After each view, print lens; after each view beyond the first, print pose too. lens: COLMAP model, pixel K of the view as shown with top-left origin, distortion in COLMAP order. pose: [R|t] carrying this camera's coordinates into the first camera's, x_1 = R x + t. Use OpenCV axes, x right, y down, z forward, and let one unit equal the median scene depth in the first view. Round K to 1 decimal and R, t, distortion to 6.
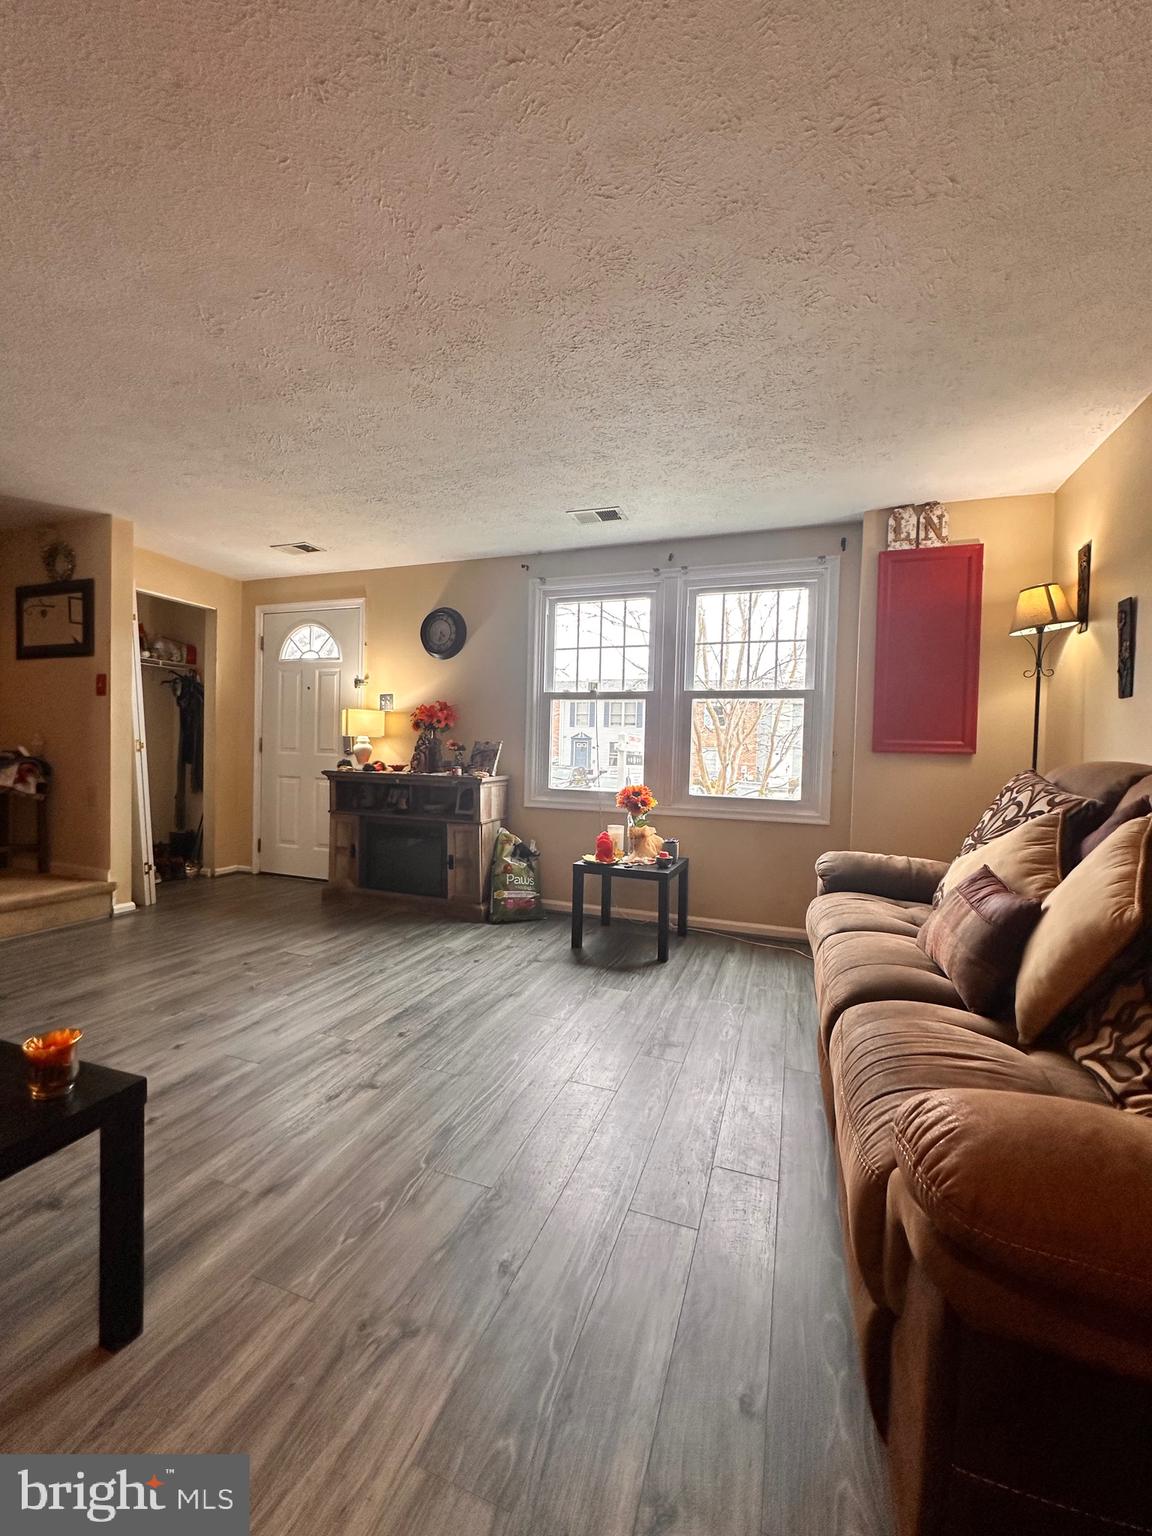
lens RADIAL K [[614.9, 0, 572.9], [0, 614.9, 767.1], [0, 0, 1]] dist [0.000935, -0.000098]
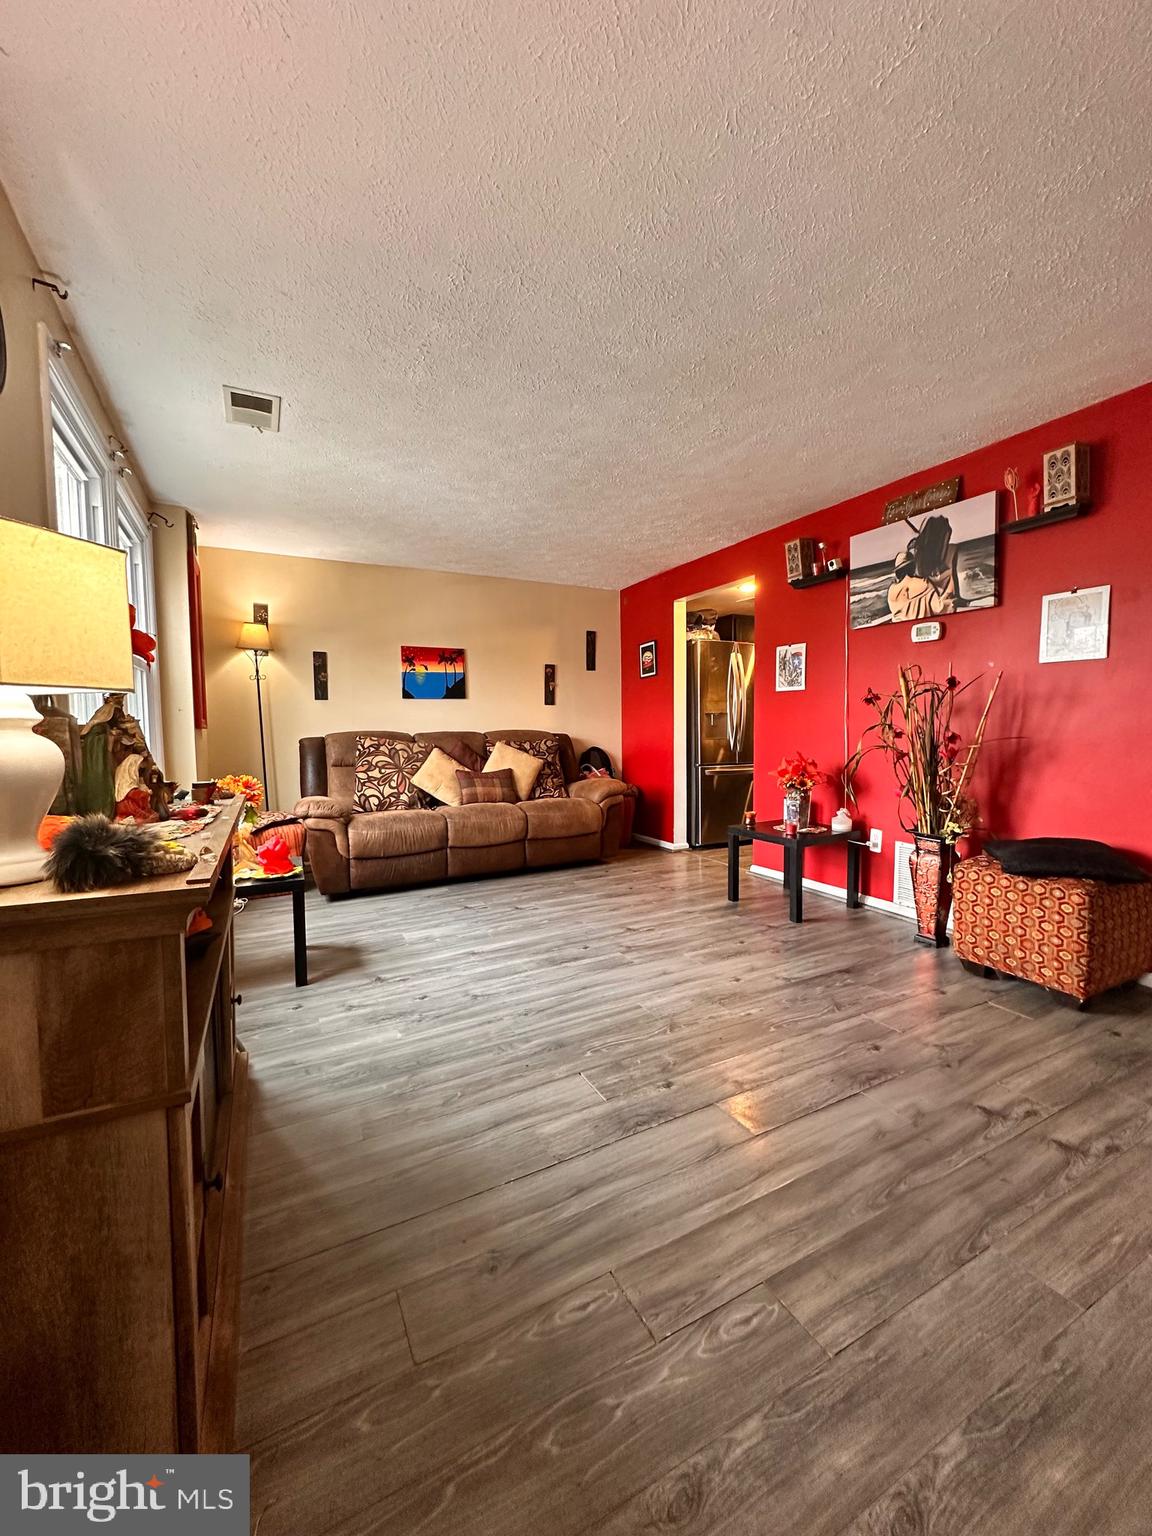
lens RADIAL K [[614.9, 0, 580.8], [0, 614.9, 763.3], [0, 0, 1]] dist [0.000935, -0.000098]
pose [[-0.745434, -0.057325, 0.664110, -0.870769], [0.008881, 0.995353, 0.095885, -0.067572], [-0.666521, 0.077374, -0.741460, 1.512180]]
